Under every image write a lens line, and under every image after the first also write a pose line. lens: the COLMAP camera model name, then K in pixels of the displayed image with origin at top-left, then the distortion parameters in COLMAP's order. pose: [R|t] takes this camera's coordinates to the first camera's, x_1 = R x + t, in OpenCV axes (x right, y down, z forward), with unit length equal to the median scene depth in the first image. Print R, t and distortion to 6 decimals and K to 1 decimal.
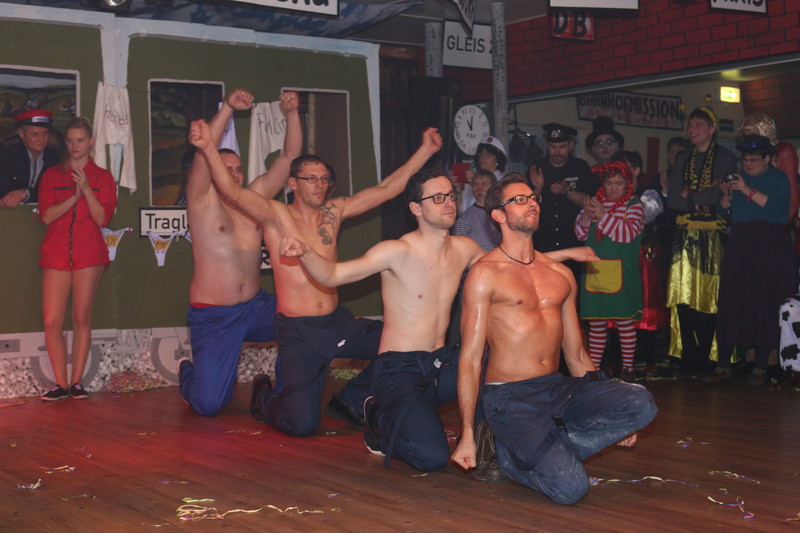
lens RADIAL K [[1234.0, 0, 400.0], [0, 1234.0, 266.5], [0, 0, 1]] dist [-0.048876, 0.106599]
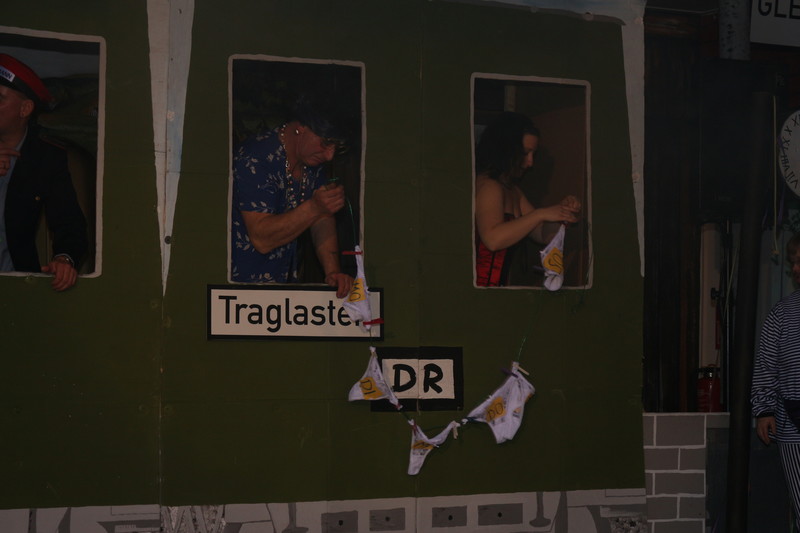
lens RADIAL K [[1796.0, 0, 400.0], [0, 1796.0, 266.5], [0, 0, 1]] dist [0.046974, -0.241032]
pose [[0.991495, 0.014943, -0.129286, -0.021682], [-0.022262, 0.998219, -0.055354, -0.013112], [0.128228, 0.057762, 0.990061, 0.207564]]
